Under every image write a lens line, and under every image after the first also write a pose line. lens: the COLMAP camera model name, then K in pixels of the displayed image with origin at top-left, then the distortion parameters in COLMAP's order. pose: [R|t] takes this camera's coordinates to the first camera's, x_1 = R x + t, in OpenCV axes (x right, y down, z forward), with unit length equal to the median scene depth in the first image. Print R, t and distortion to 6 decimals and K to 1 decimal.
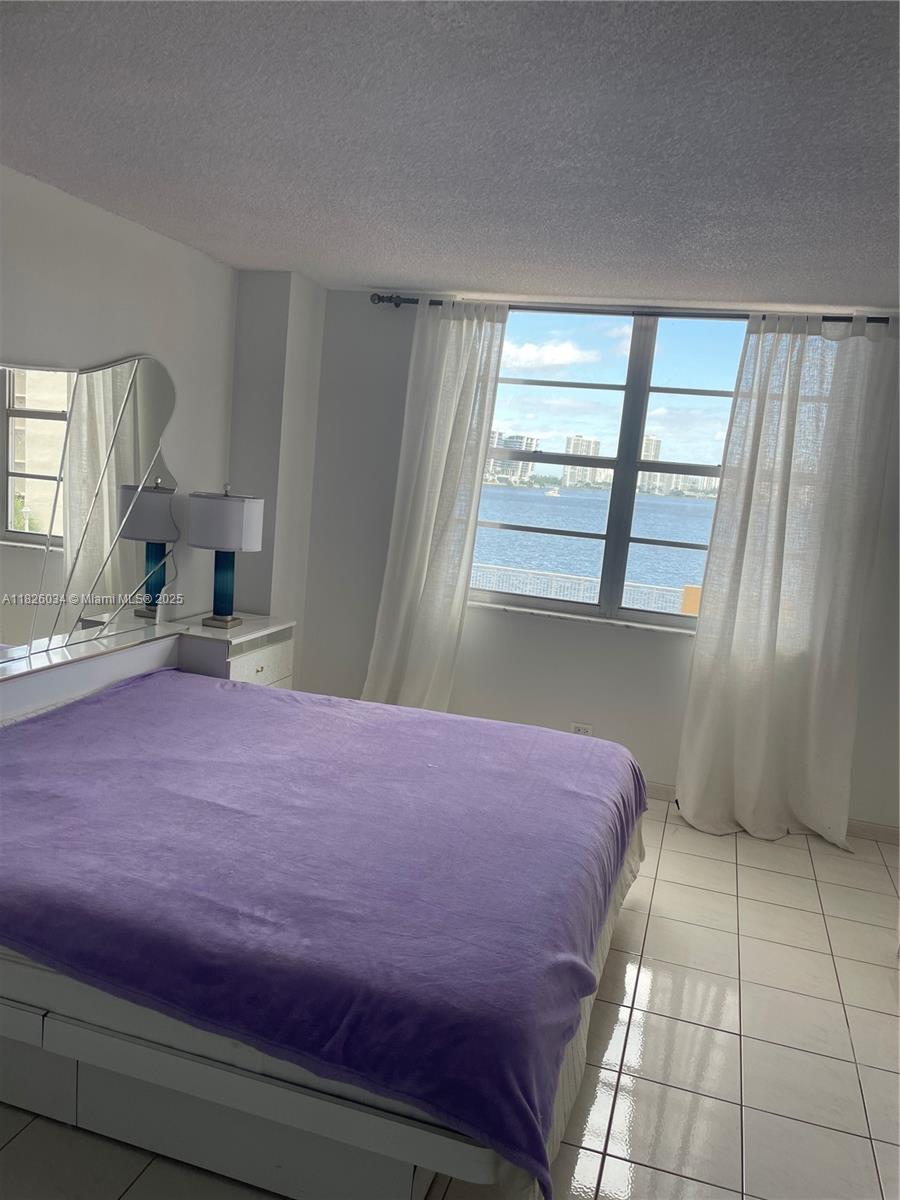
lens RADIAL K [[903.8, 0, 463.1], [0, 903.8, 606.0], [0, 0, 1]] dist [0.090480, -0.118698]
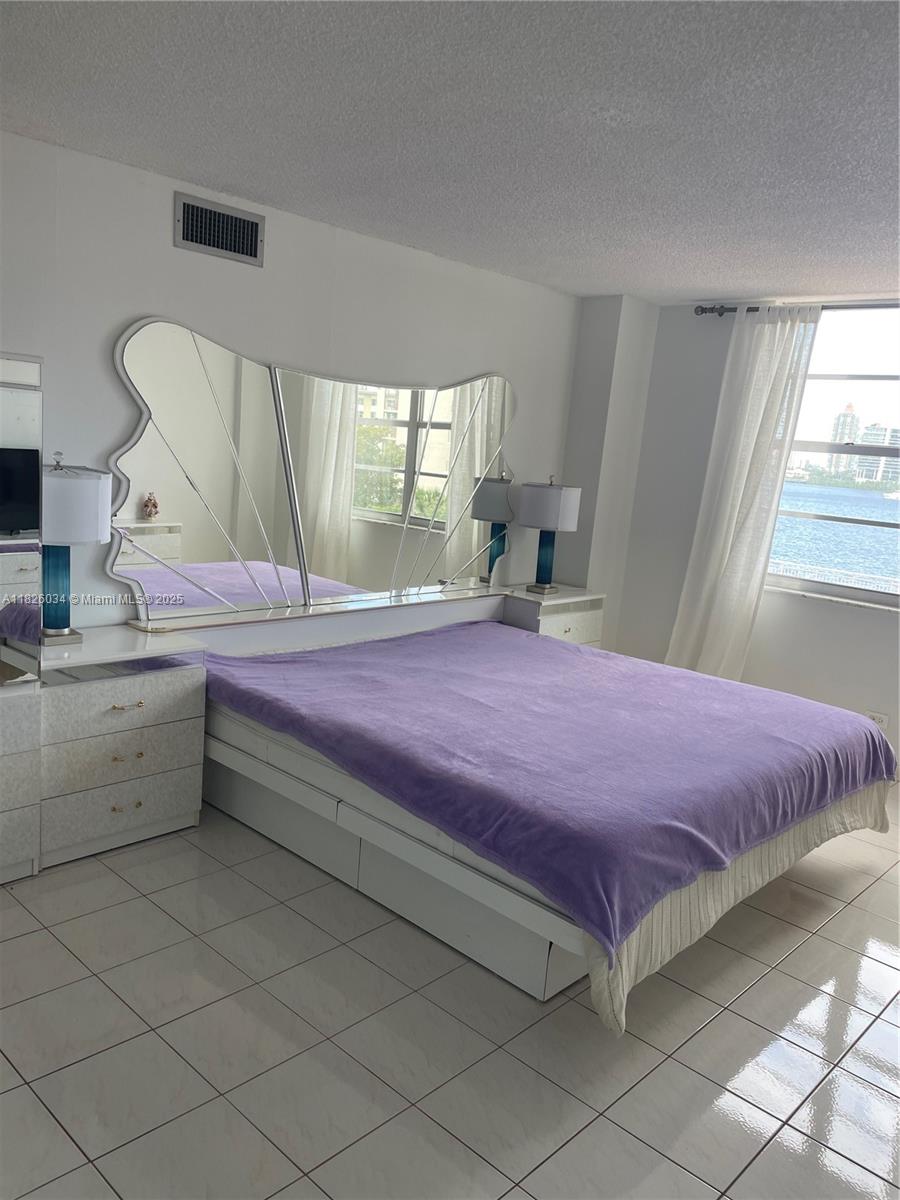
lens RADIAL K [[903.8, 0, 454.1], [0, 903.8, 604.5], [0, 0, 1]] dist [0.090480, -0.118698]
pose [[0.890830, 0.063622, -0.449859, 0.178921], [-0.070154, 0.997534, 0.002156, 0.044514], [0.448887, 0.029639, 0.893097, -0.135280]]
